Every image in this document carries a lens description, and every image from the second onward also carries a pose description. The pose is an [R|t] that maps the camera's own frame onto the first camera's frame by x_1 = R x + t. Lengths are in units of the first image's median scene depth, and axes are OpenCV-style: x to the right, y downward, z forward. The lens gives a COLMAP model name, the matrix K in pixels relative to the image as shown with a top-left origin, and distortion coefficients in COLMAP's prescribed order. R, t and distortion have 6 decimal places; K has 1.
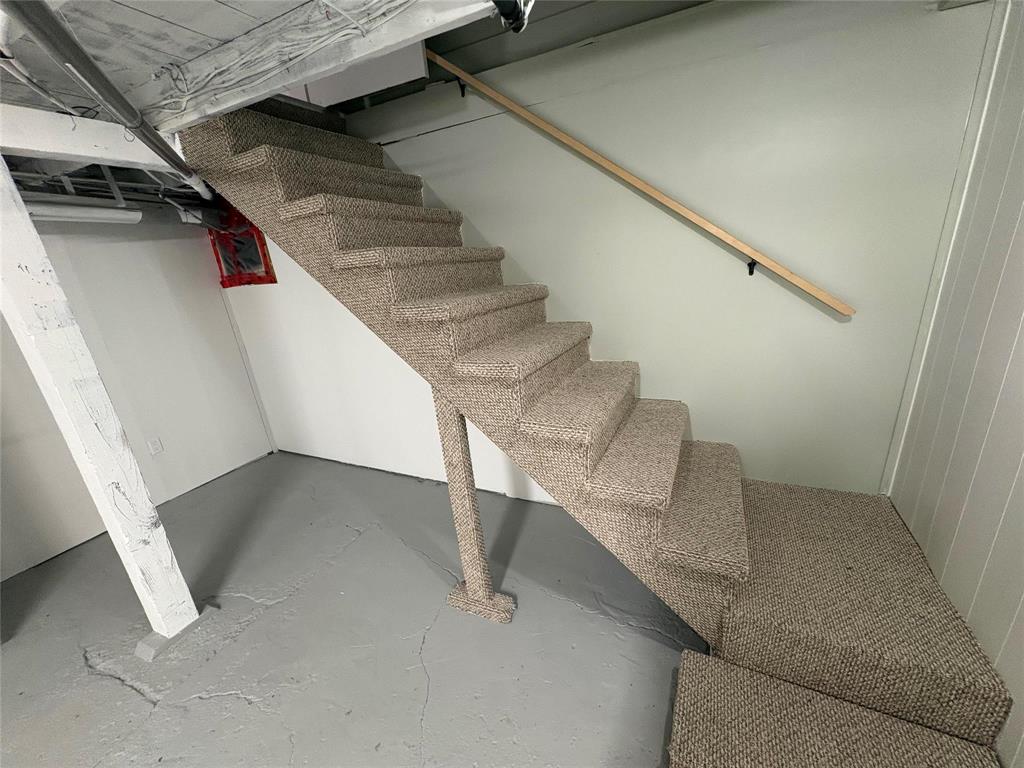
lens RADIAL K [[408.2, 0, 512.0], [0, 408.2, 384.0], [0, 0, 1]] dist [-0.000900, -0.000065]
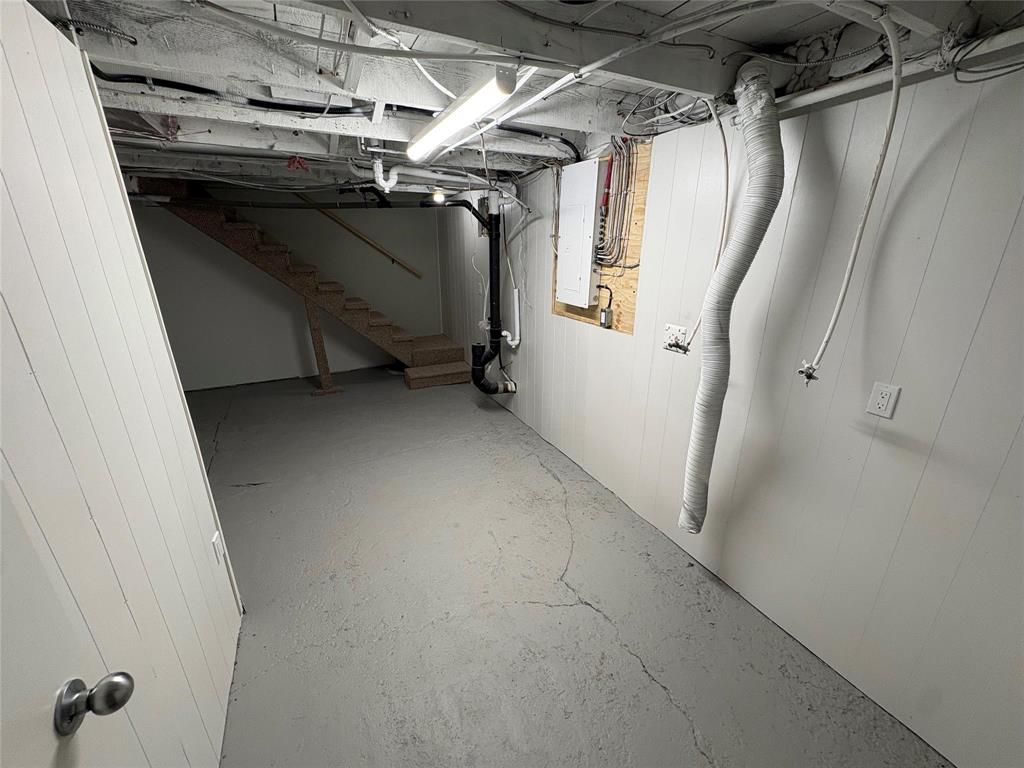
lens RADIAL K [[408.2, 0, 512.0], [0, 408.2, 384.0], [0, 0, 1]] dist [-0.000900, -0.000065]
pose [[0.612651, -0.170069, 0.771839, -1.383843], [0.196809, 0.978640, 0.059417, 0.607392], [-0.765457, 0.115503, 0.633036, -1.508343]]
